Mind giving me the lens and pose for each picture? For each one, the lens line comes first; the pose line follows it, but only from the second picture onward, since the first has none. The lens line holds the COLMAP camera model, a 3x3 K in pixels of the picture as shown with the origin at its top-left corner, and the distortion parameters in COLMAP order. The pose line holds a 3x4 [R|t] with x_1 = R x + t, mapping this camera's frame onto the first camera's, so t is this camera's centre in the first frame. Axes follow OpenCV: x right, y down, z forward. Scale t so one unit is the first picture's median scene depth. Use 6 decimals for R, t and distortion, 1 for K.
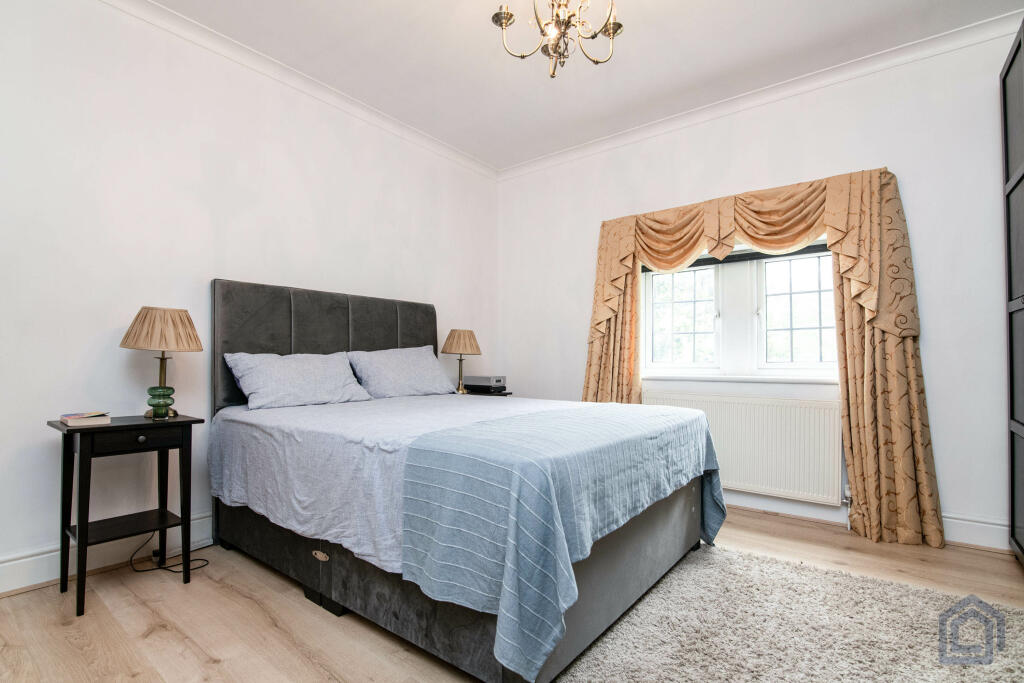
lens RADIAL K [[472.8, 0, 507.6], [0, 472.8, 362.0], [0, 0, 1]] dist [-0.018204, 0.000381]
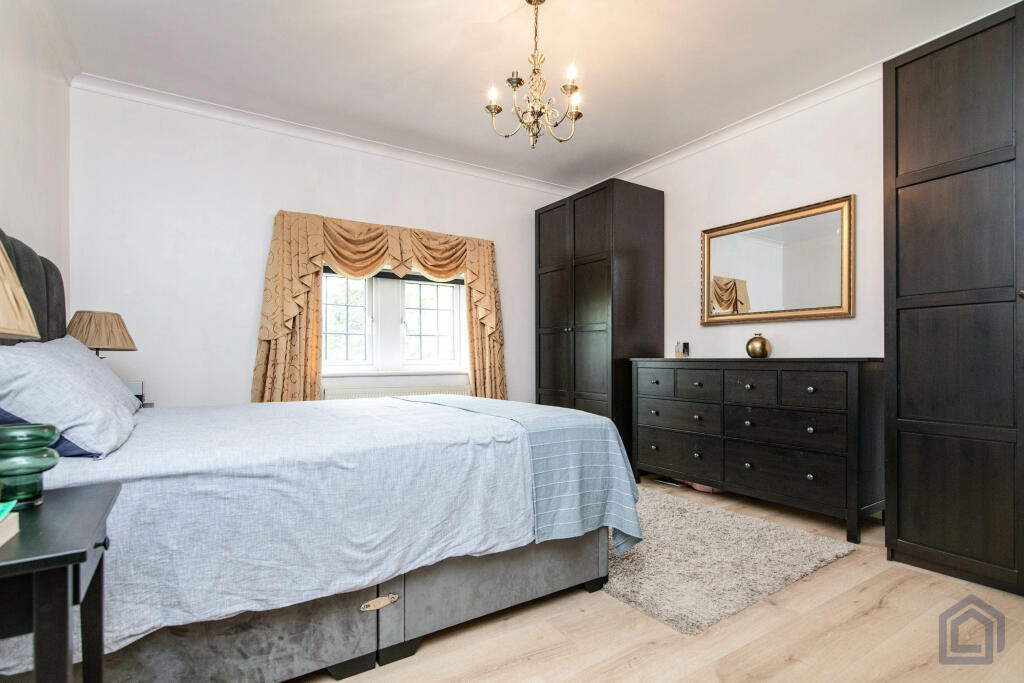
lens RADIAL K [[486.4, 0, 506.8], [0, 486.4, 360.1], [0, 0, 1]] dist [-0.020192, 0.000549]
pose [[0.346406, -0.003478, 0.938078, -0.673346], [0.004353, 0.999988, 0.002100, -0.001599], [-0.938075, 0.003356, 0.346417, 0.312626]]
